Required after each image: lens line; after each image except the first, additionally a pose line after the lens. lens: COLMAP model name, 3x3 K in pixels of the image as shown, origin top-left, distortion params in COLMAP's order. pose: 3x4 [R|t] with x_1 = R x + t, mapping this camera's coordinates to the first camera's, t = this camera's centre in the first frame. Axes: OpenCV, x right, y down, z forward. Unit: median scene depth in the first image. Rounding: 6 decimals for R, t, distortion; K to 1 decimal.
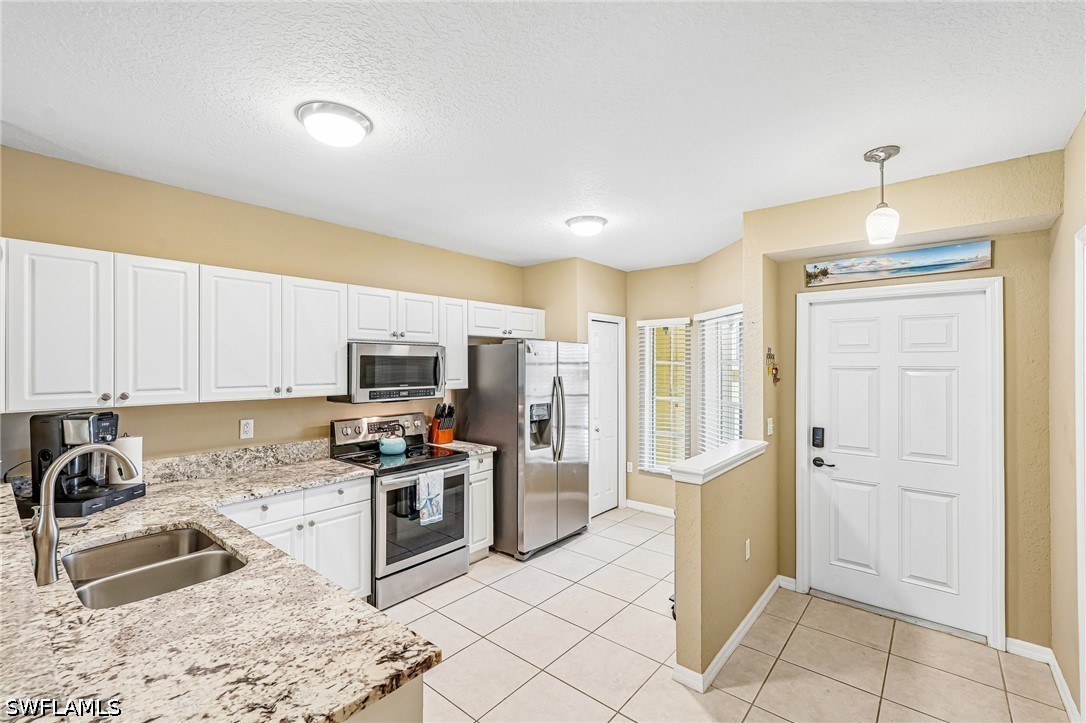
lens RADIAL K [[476.0, 0, 547.9], [0, 476.0, 362.4], [0, 0, 1]] dist [0.001450, 0.000274]
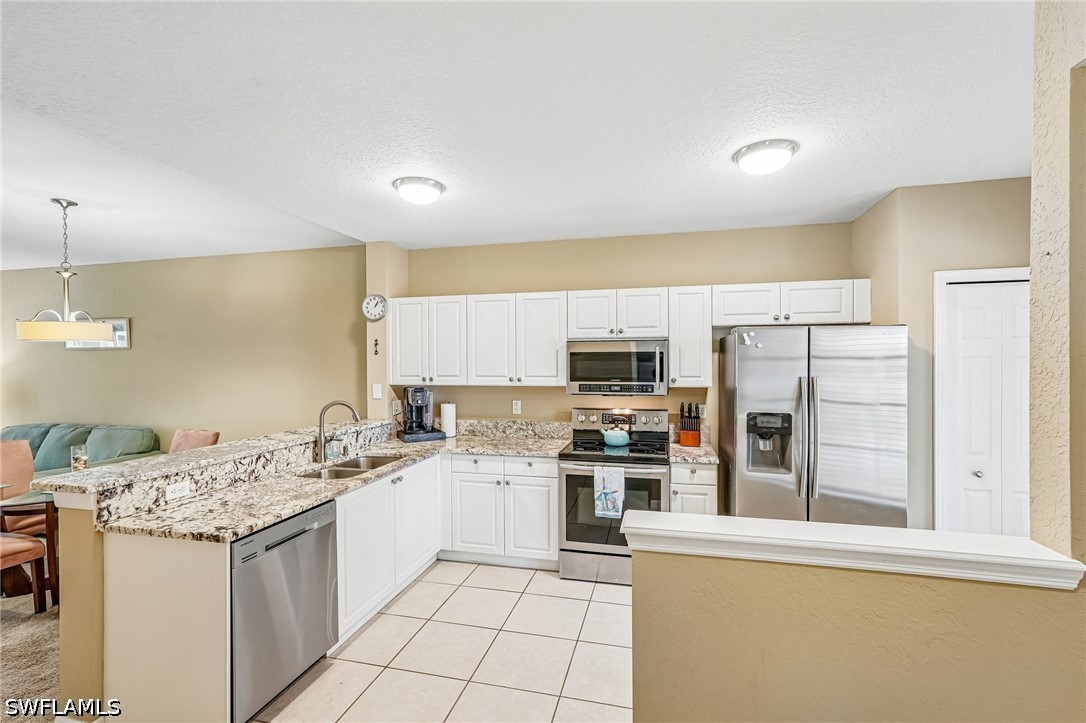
lens RADIAL K [[476.0, 0, 547.9], [0, 476.0, 362.4], [0, 0, 1]] dist [0.001450, 0.000274]
pose [[0.438775, 0.002368, -0.898594, 0.606353], [0.008222, 0.999944, 0.006650, 0.001263], [0.898559, -0.010306, 0.438731, 0.447983]]
